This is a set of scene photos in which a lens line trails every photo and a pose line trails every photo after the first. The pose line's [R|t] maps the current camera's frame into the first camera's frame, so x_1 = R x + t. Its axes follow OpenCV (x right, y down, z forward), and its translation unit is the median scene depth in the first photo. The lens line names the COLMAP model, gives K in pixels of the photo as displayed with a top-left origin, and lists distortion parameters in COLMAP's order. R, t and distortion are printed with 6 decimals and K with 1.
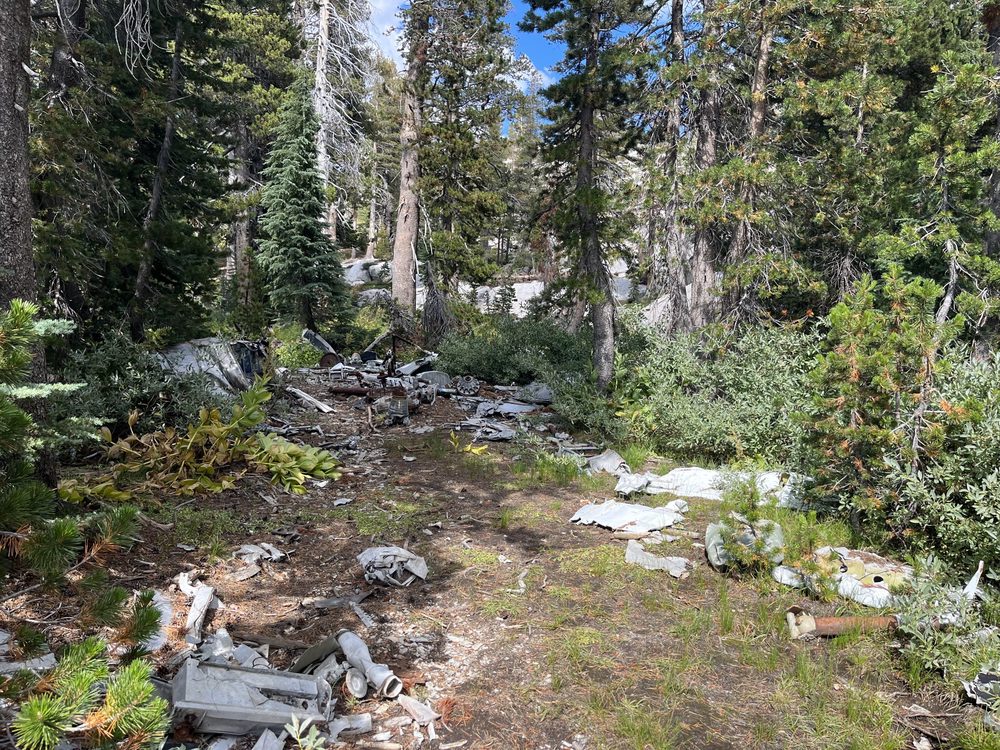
lens RADIAL K [[728.2, 0, 499.3], [0, 728.2, 375.0], [0, 0, 1]] dist [0.007079, -0.007350]
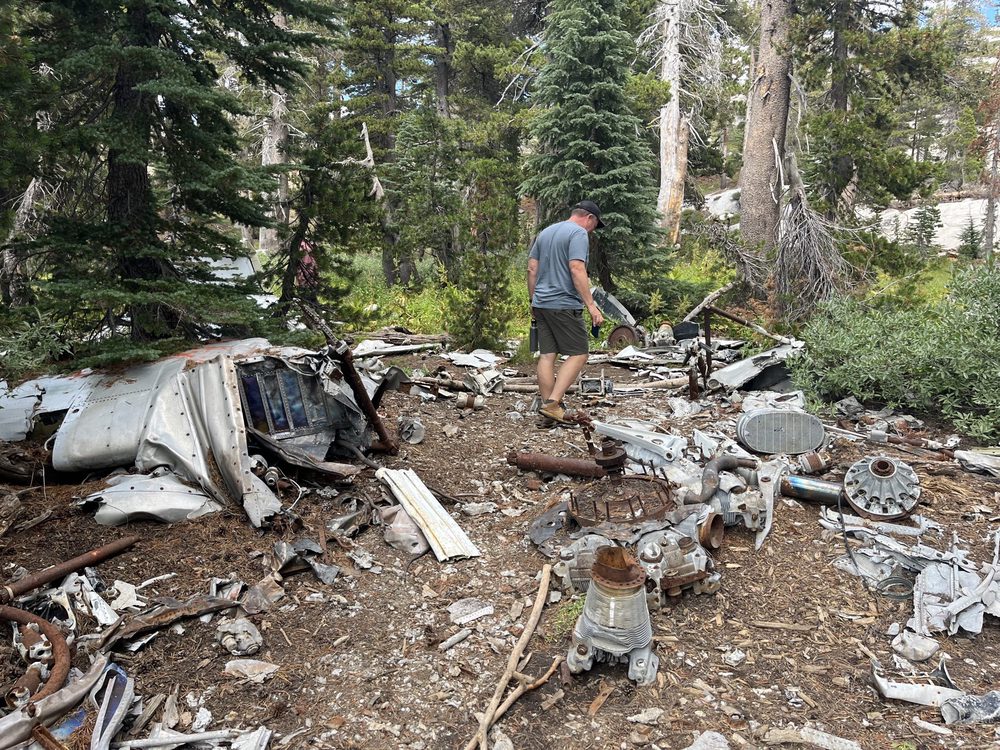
lens RADIAL K [[728.2, 0, 498.3], [0, 728.2, 372.5], [0, 0, 1]] dist [0.007079, -0.007350]
pose [[0.875887, 0.039183, -0.480924, -0.022551], [-0.001062, 0.996851, 0.079284, -0.037455], [0.482516, -0.068933, 0.873170, 0.378205]]
